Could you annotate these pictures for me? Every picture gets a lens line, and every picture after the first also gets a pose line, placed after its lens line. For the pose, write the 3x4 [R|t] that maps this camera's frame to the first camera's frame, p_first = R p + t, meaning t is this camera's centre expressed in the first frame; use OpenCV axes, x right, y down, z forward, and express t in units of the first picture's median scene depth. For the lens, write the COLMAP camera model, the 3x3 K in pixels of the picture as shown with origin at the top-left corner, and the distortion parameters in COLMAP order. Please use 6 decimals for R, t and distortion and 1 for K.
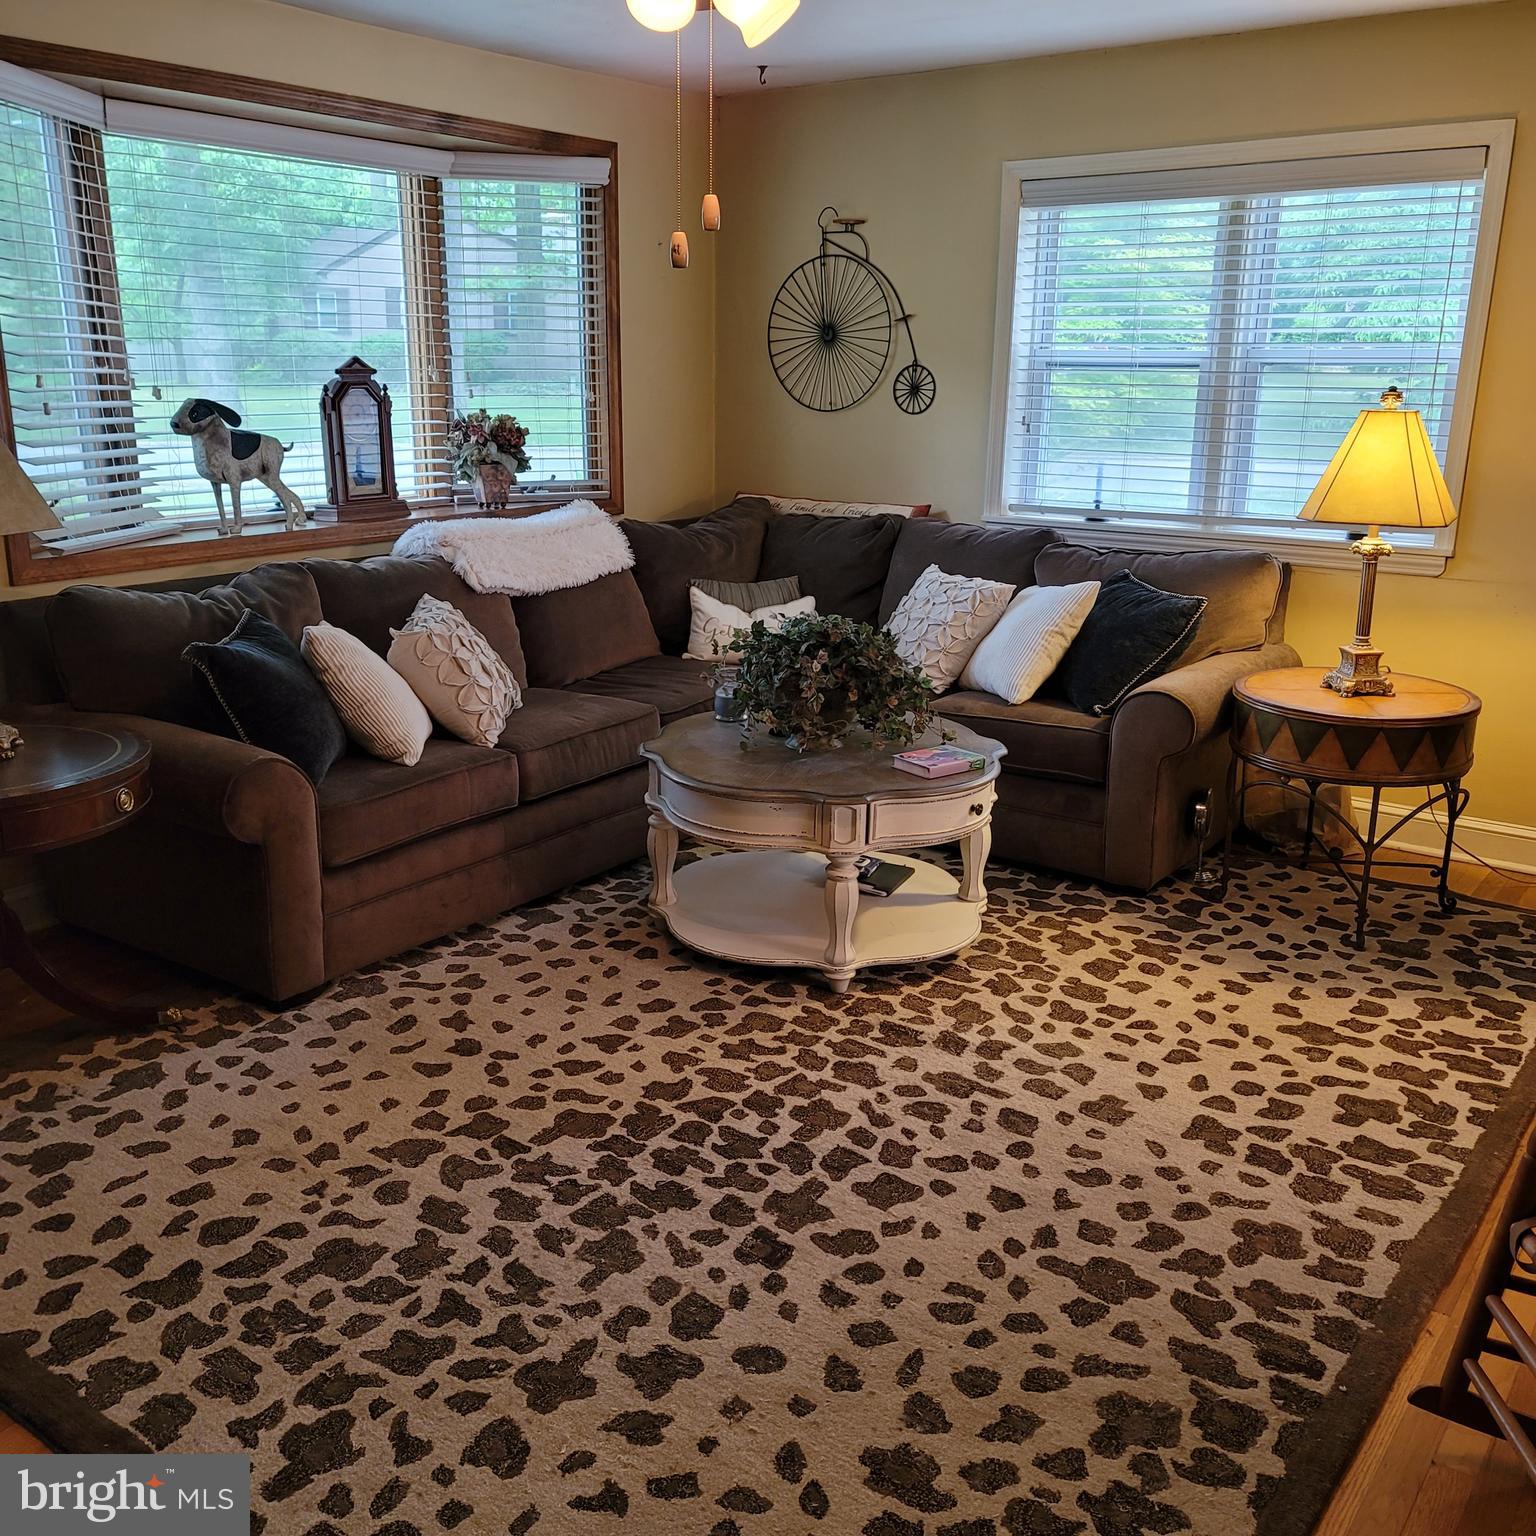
lens RADIAL K [[1499.2, 0, 761.6], [0, 1499.2, 775.2], [0, 0, 1]] dist [0.077184, -0.045022]
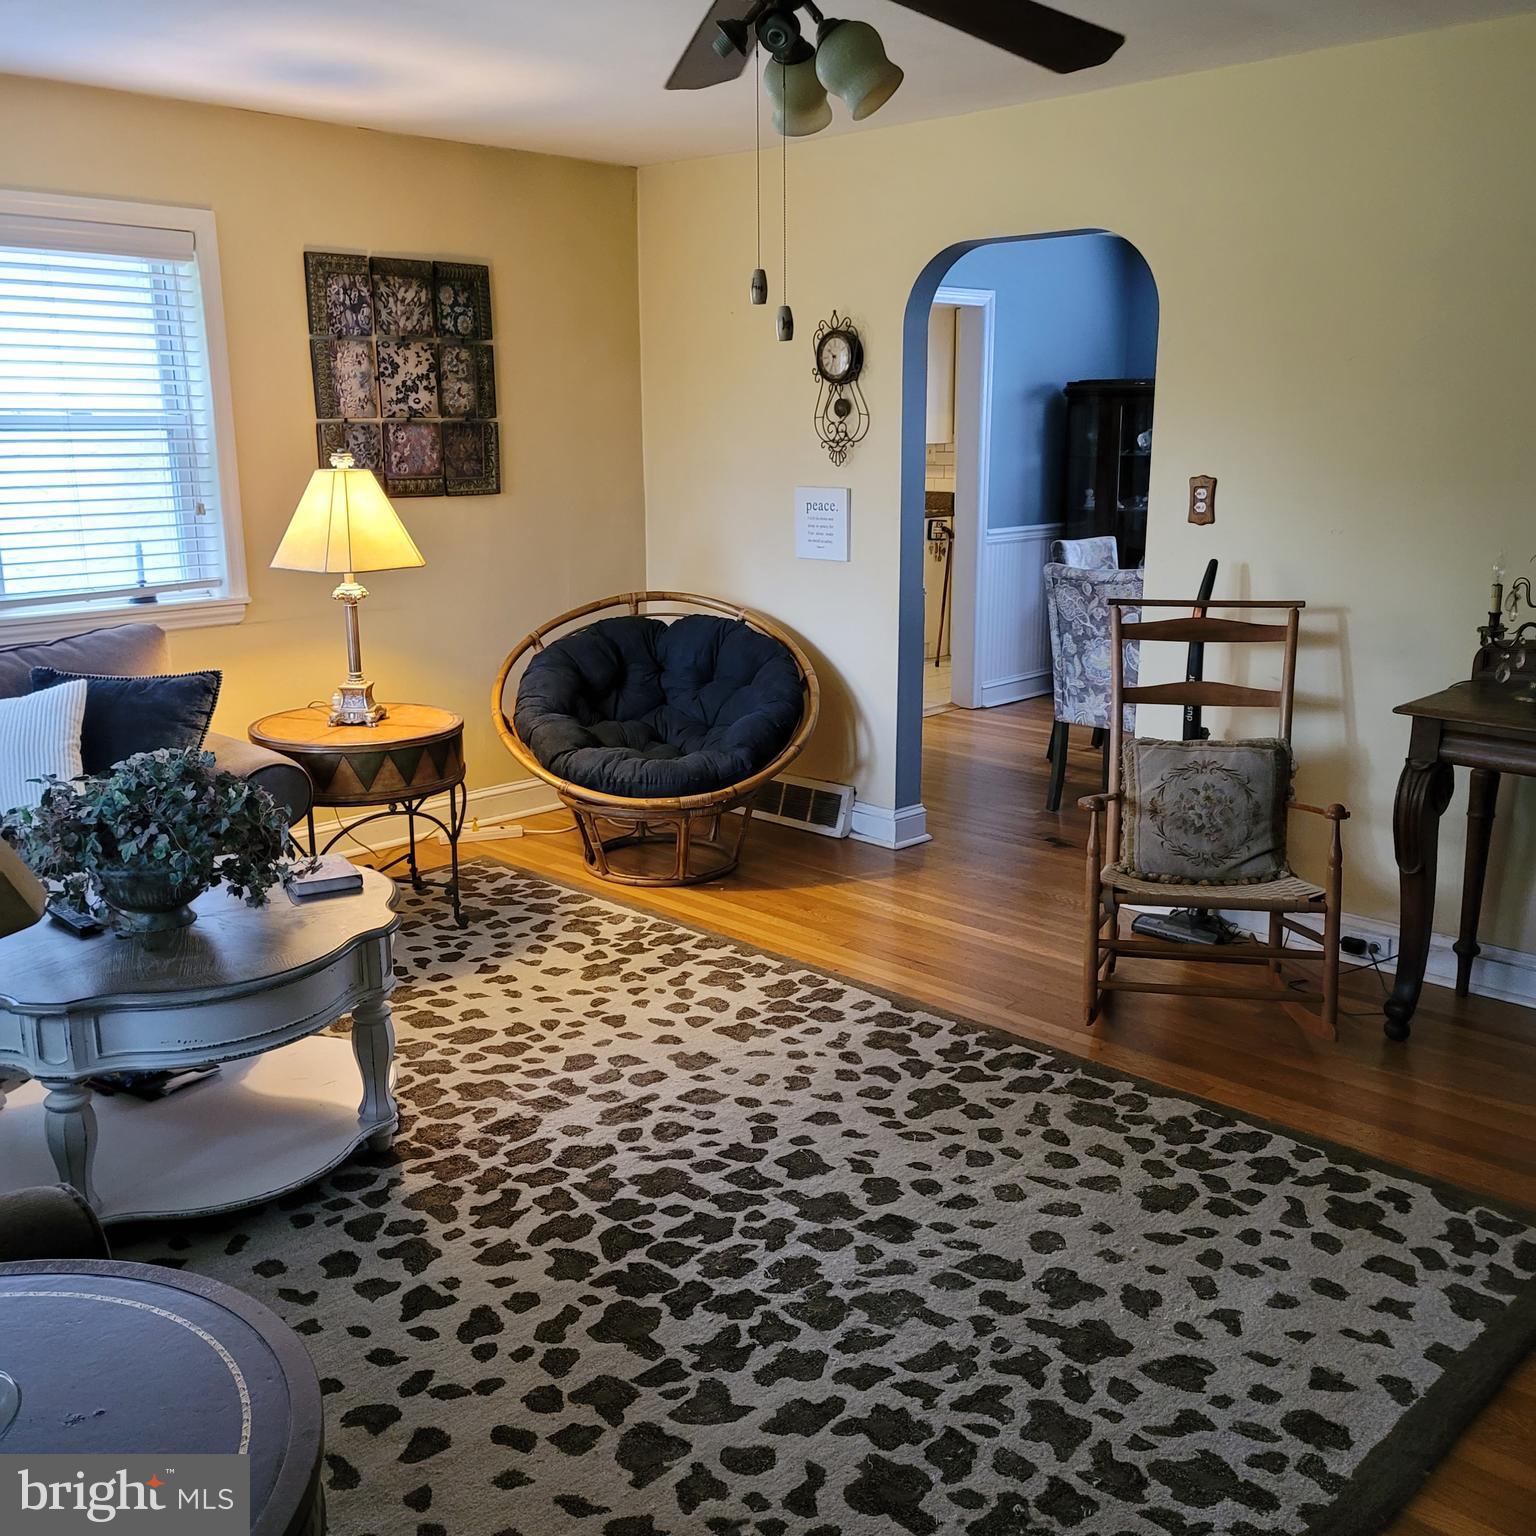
lens RADIAL K [[1499.2, 0, 761.6], [0, 1499.2, 775.2], [0, 0, 1]] dist [0.077184, -0.045022]
pose [[0.148022, -0.243494, 0.958541, -0.837039], [0.278268, 0.940315, 0.195893, -0.203185], [-0.949029, 0.237734, 0.206944, 0.660667]]
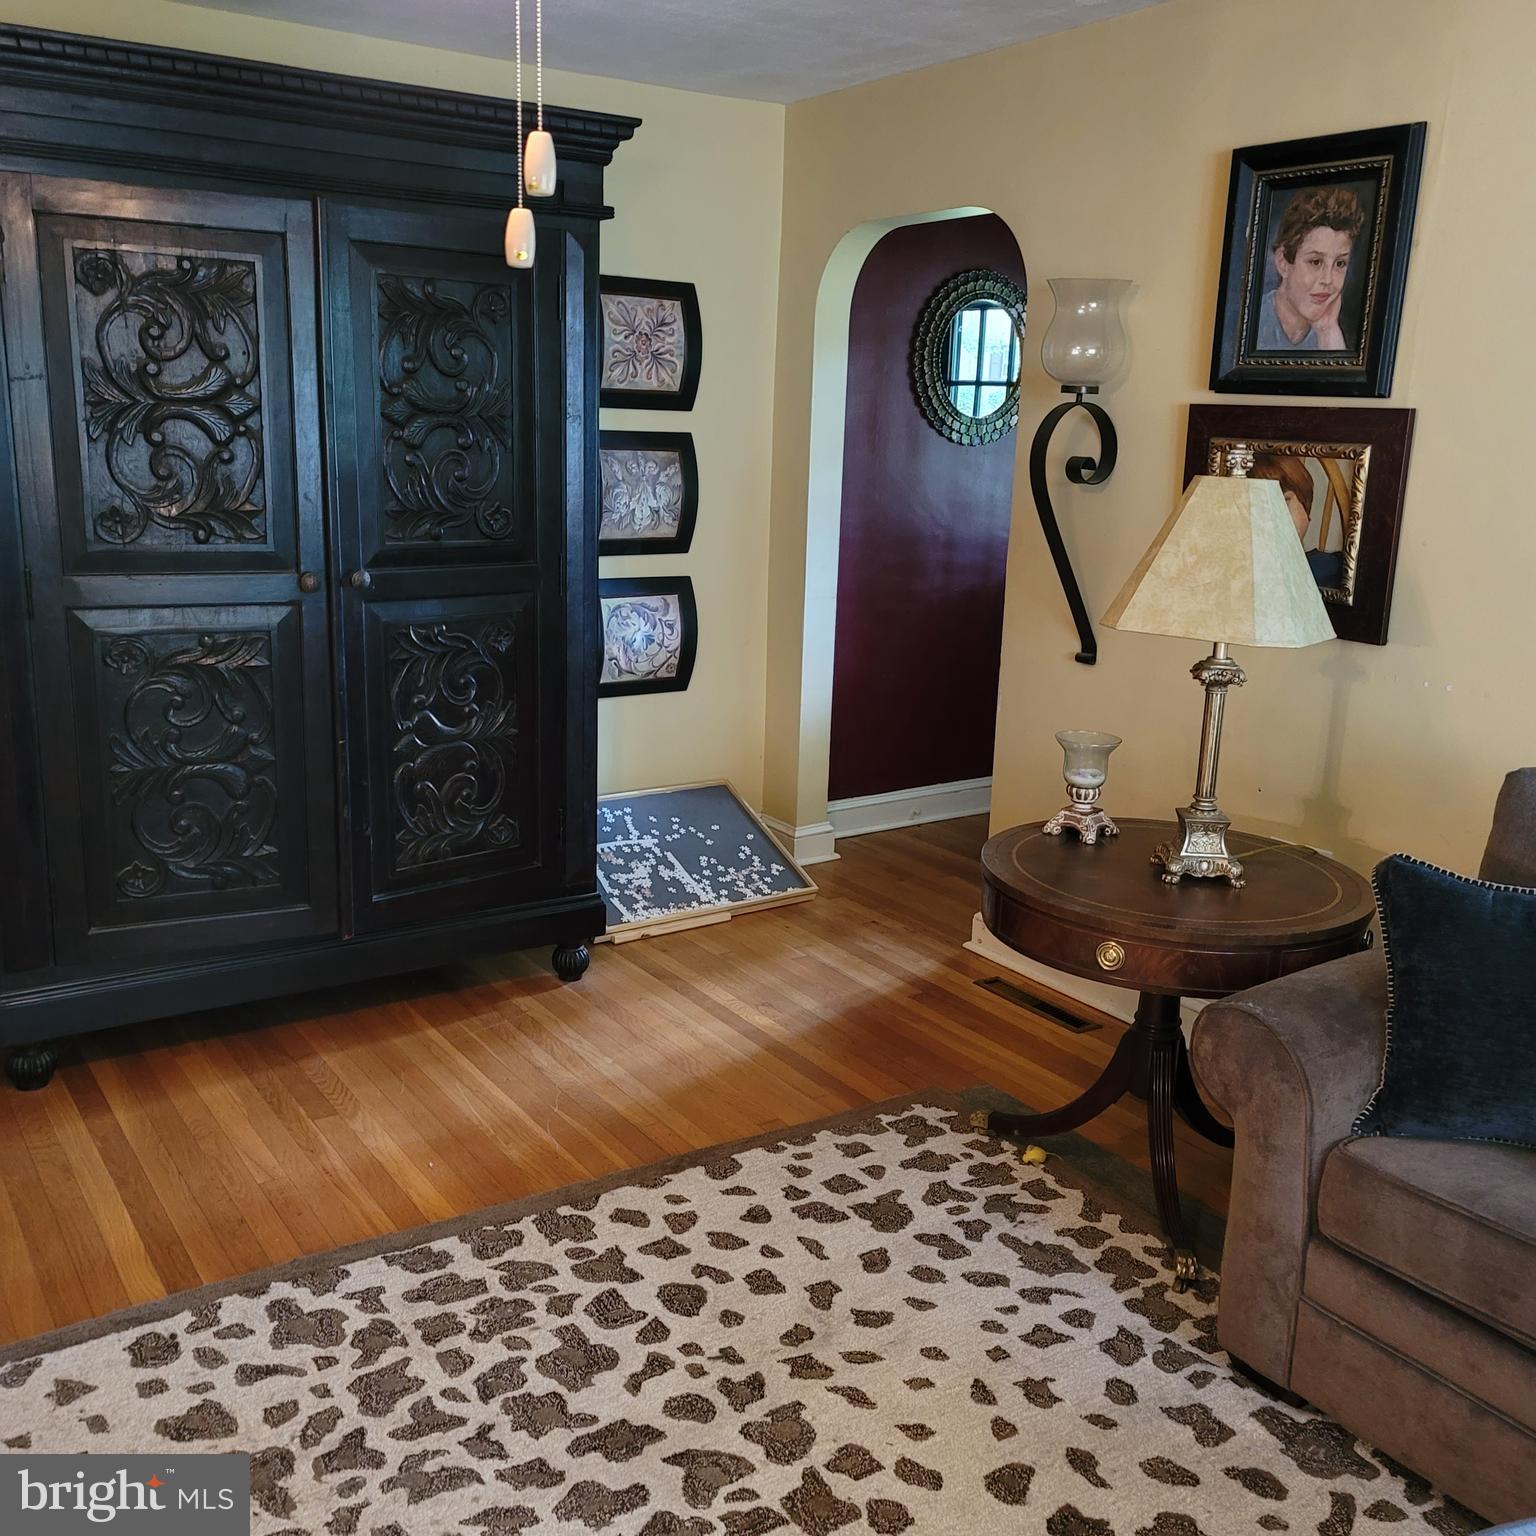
lens RADIAL K [[1499.2, 0, 761.6], [0, 1499.2, 775.2], [0, 0, 1]] dist [0.077184, -0.045022]
pose [[-0.350643, 0.203600, -0.914110, 0.392147], [-0.288465, 0.905143, 0.312255, -0.281470], [0.890975, 0.373179, -0.258651, 1.005046]]
